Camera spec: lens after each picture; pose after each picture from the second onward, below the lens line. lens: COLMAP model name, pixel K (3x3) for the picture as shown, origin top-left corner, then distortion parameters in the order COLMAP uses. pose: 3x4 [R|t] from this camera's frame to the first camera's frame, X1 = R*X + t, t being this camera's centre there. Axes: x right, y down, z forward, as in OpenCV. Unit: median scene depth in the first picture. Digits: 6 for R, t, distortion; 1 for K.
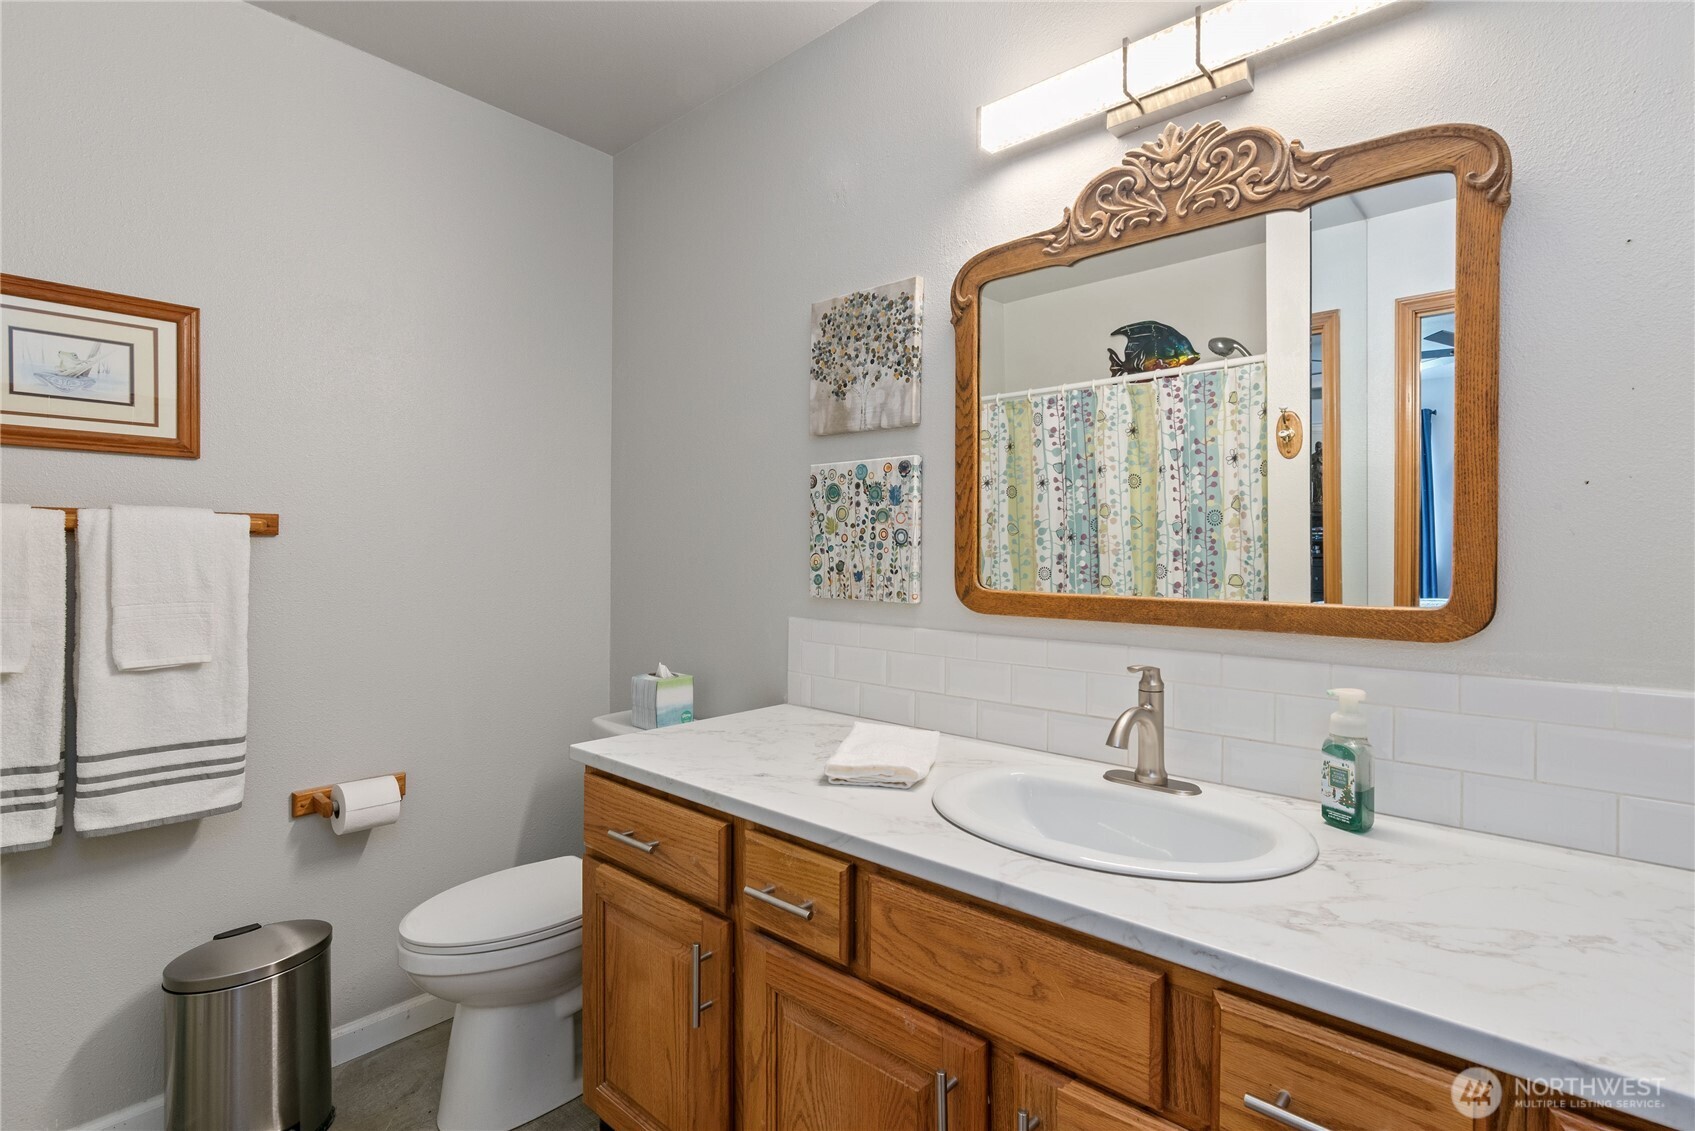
lens RADIAL K [[810.3, 0, 842.9], [0, 810.3, 557.8], [0, 0, 1]] dist [0.004223, 0.001910]
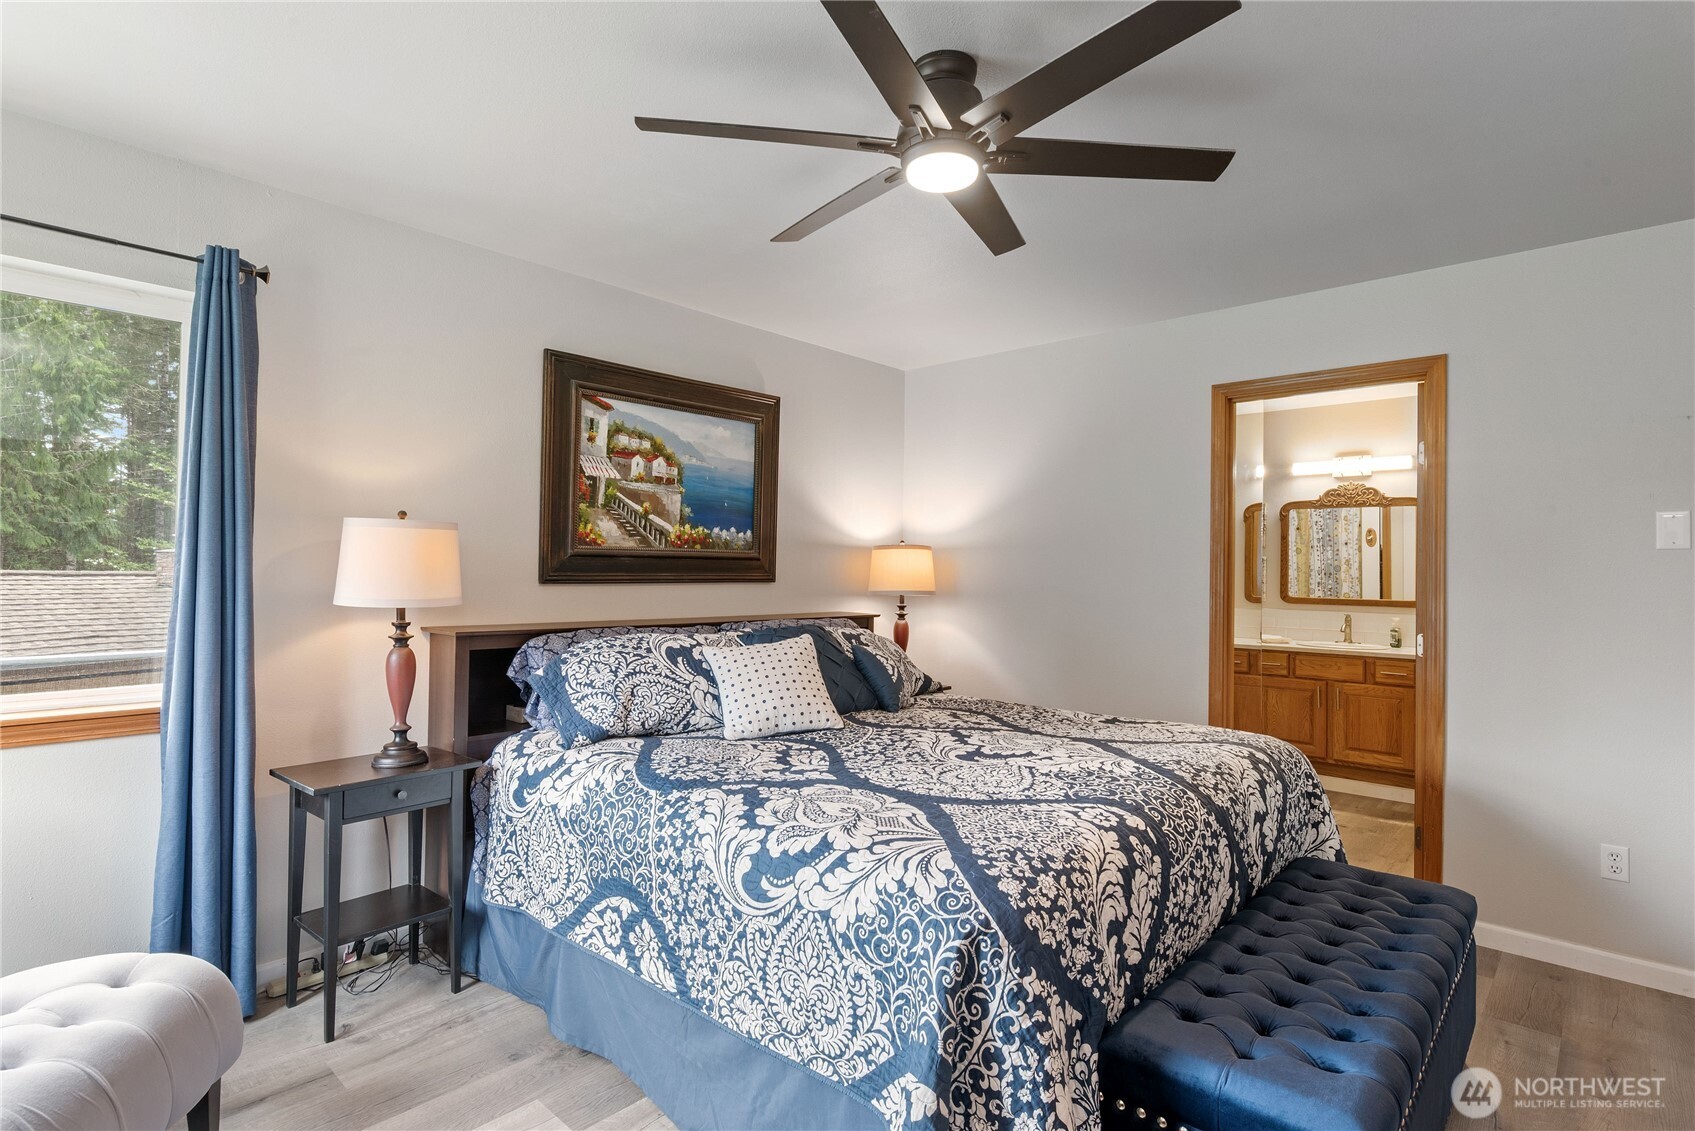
lens RADIAL K [[834.6, 0, 852.1], [0, 834.6, 566.1], [0, 0, 1]] dist [-0.001764, -0.002766]
pose [[0.999870, 0.005628, -0.015108, -1.537989], [-0.005776, 0.999935, -0.009809, -0.041908], [0.015052, 0.009895, 0.999838, -2.427359]]
